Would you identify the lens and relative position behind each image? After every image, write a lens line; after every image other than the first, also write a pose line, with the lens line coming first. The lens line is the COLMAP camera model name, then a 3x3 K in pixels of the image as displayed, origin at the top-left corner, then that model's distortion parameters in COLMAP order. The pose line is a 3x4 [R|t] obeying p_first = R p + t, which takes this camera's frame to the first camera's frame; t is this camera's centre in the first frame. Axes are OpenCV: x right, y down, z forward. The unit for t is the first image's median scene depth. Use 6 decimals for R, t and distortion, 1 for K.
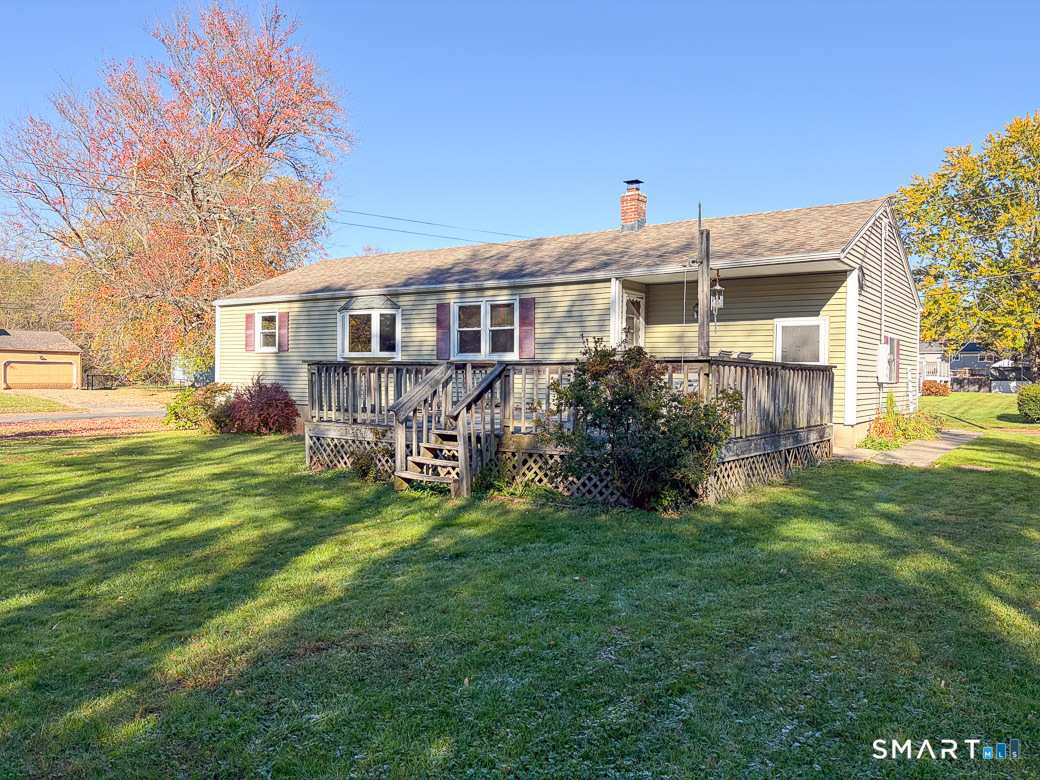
lens RADIAL K [[793.8, 0, 542.2], [0, 793.8, 402.2], [0, 0, 1]] dist [0.055475, -0.059351]
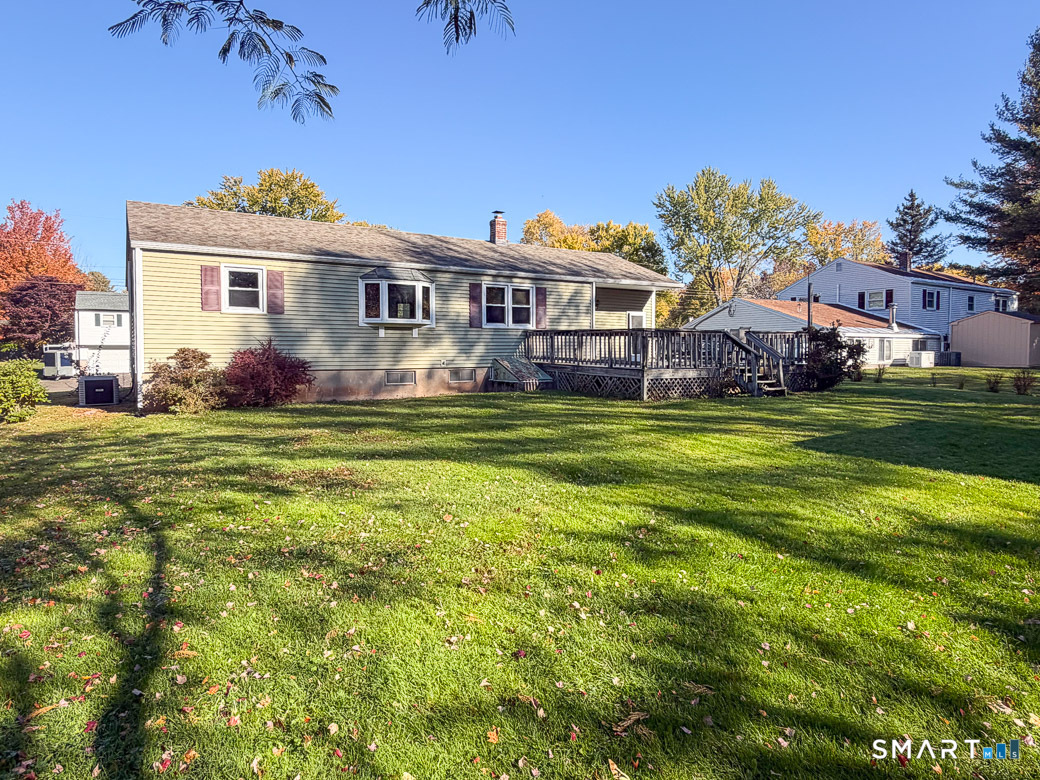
lens RADIAL K [[628.2, 0, 497.1], [0, 628.2, 389.0], [0, 0, 1]] dist [-0.003255, -0.002654]
pose [[0.379431, -0.065552, 0.922895, -1.077595], [0.037579, 0.997756, 0.055419, -0.010098], [-0.924457, 0.013653, 0.381043, 0.600091]]
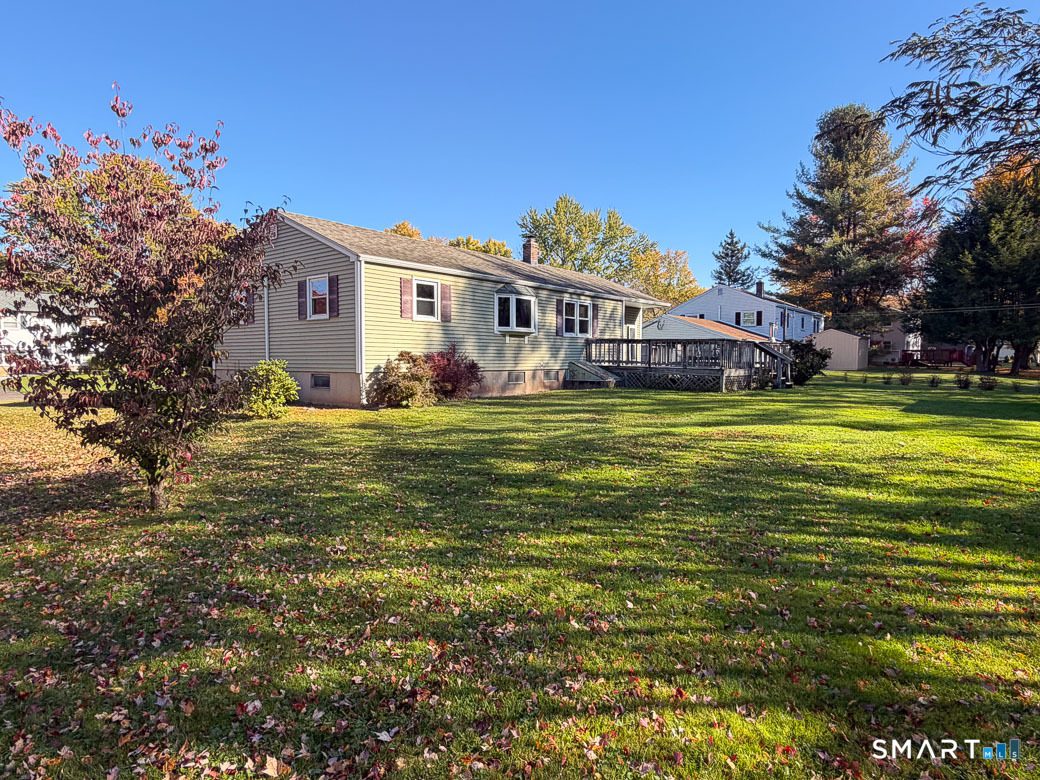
lens RADIAL K [[628.2, 0, 514.7], [0, 628.2, 388.8], [0, 0, 1]] dist [-0.003255, -0.002654]
pose [[0.060609, -0.054632, 0.996665, -1.378054], [0.034383, 0.998023, 0.052616, -0.019419], [-0.997569, 0.031079, 0.062367, 1.040221]]
